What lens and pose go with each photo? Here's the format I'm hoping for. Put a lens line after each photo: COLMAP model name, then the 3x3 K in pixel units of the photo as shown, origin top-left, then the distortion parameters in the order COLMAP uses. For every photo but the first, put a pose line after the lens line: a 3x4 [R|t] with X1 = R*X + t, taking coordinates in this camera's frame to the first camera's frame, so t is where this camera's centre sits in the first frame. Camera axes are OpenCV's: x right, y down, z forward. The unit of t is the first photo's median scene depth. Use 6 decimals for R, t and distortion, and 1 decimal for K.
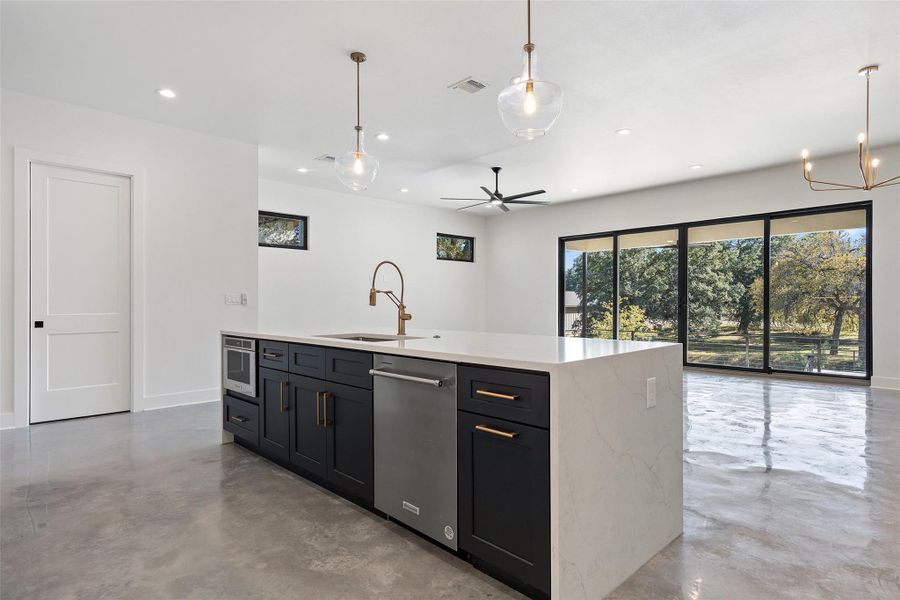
lens RADIAL K [[461.3, 0, 450.0], [0, 461.3, 300.0], [0, 0, 1]] dist [-0.043613, 0.000083]
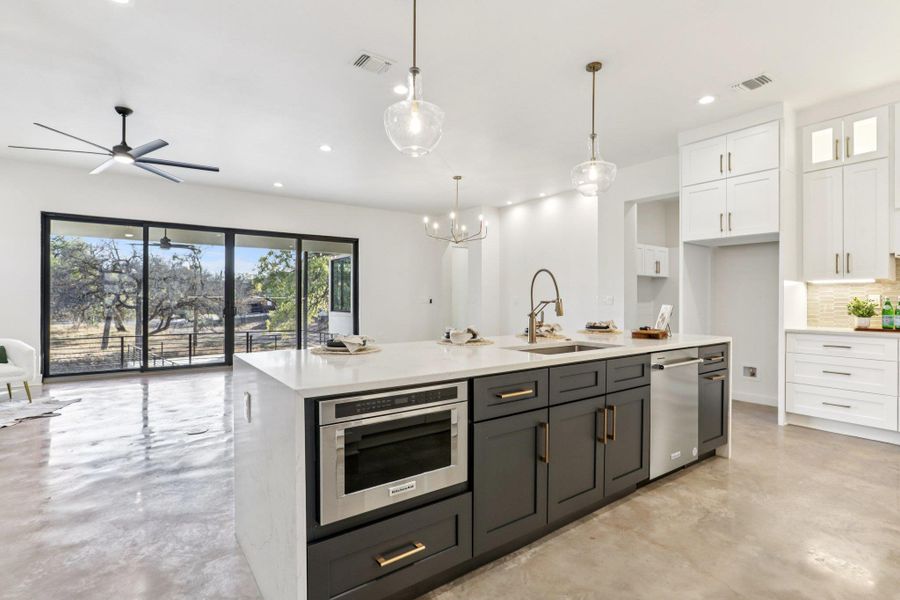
lens RADIAL K [[440.9, 0, 452.6], [0, 440.9, 299.6], [0, 0, 1]] dist [-0.037627, 0.022879]
pose [[0.168234, 0.005096, 0.985734, -1.084736], [-0.003991, 0.999982, -0.004488, -0.014421], [-0.985739, -0.003179, 0.168251, 1.024150]]
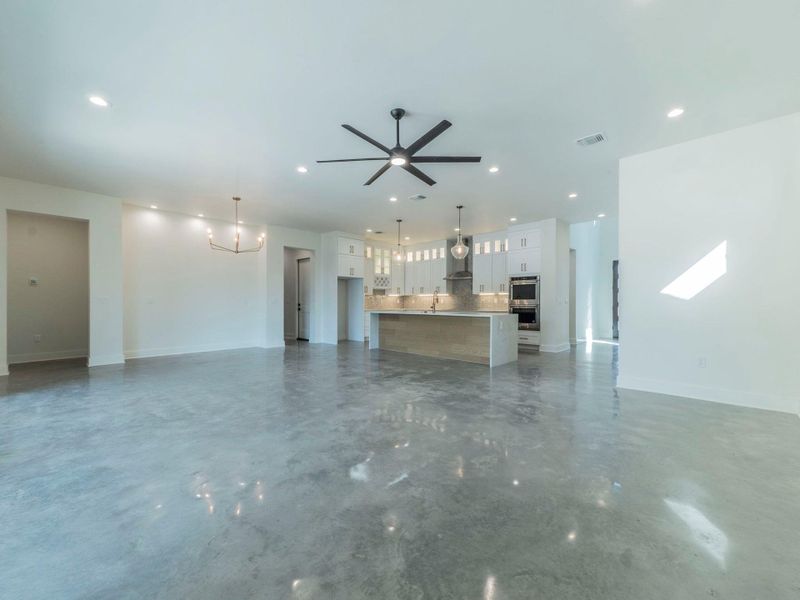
lens RADIAL K [[336.8, 0, 400.0], [0, 336.8, 300.0], [0, 0, 1]] dist [0.022623, -0.000093]
pose [[-0.999866, 0.003110, -0.016058, 0.191496], [0.003276, 0.999941, -0.010328, 0.007340], [0.016024, -0.010379, -0.999818, 3.550308]]
